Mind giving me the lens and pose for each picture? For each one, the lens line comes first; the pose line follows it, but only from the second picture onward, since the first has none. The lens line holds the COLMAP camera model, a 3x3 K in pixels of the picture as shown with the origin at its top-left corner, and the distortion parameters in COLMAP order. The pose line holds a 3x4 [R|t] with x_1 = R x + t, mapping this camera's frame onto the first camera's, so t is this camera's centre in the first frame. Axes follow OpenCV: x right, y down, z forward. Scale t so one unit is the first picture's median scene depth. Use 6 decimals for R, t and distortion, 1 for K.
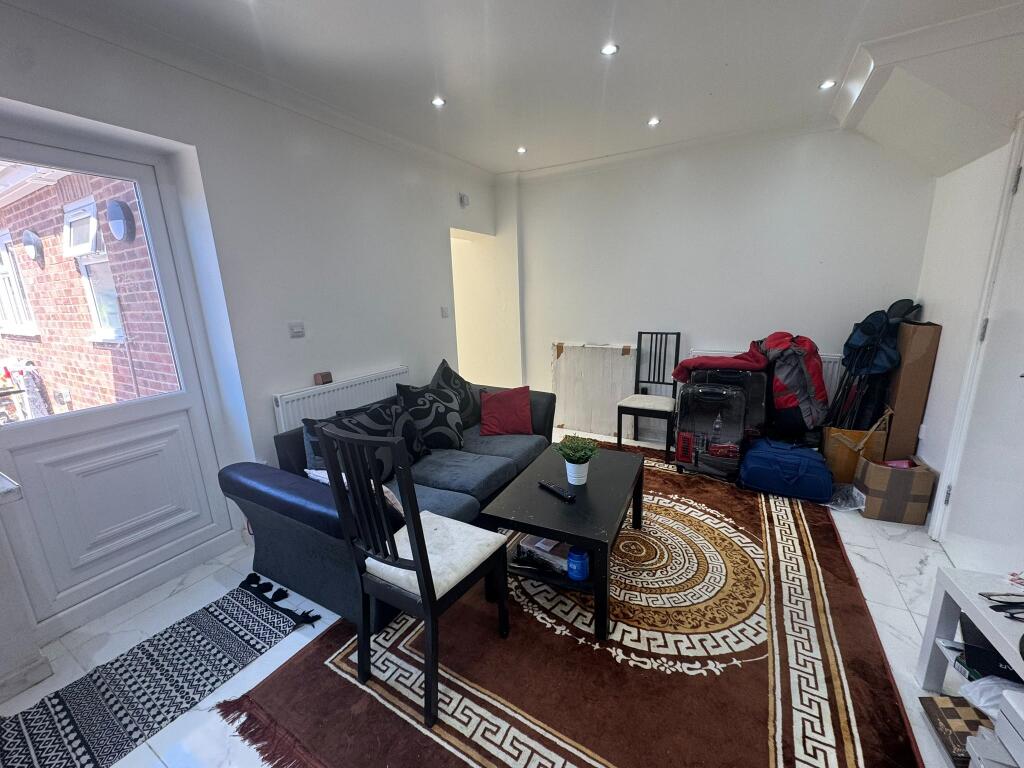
lens RADIAL K [[410.1, 0, 508.5], [0, 410.1, 381.9], [0, 0, 1]] dist [0.001748, 0.000298]
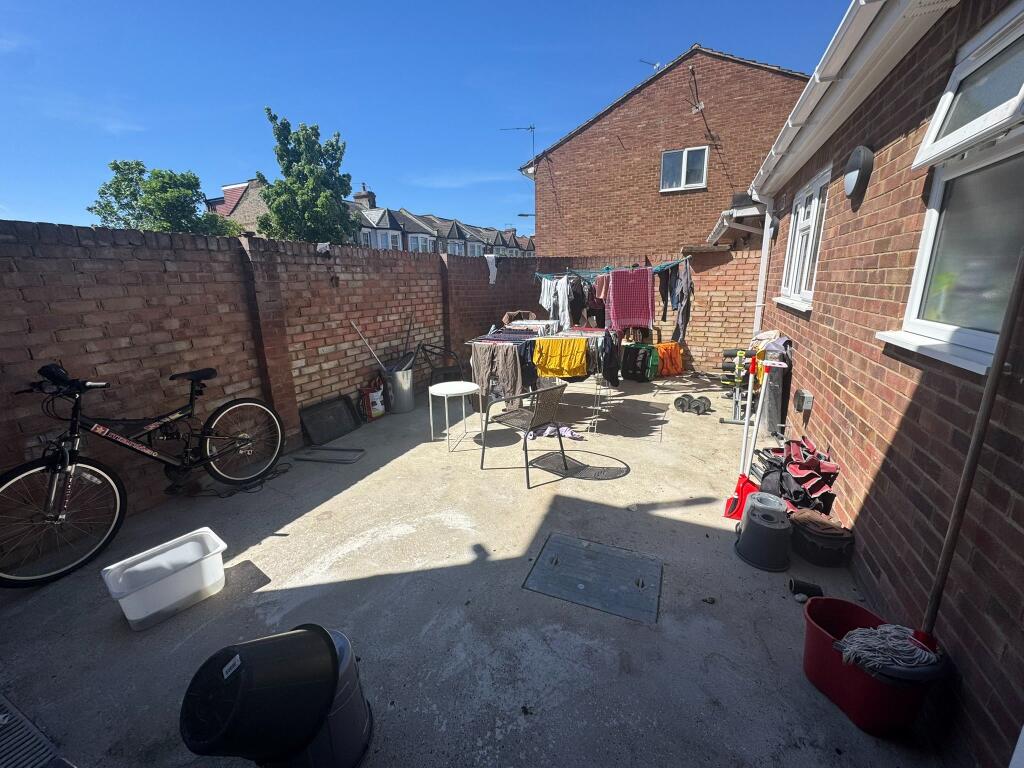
lens RADIAL K [[410.1, 0, 508.5], [0, 410.1, 381.9], [0, 0, 1]] dist [0.001748, 0.000298]
pose [[0.093920, 0.272520, -0.957555, -0.535244], [-0.197762, 0.947747, 0.250332, -0.083027], [0.975740, 0.165857, 0.142907, 0.457975]]
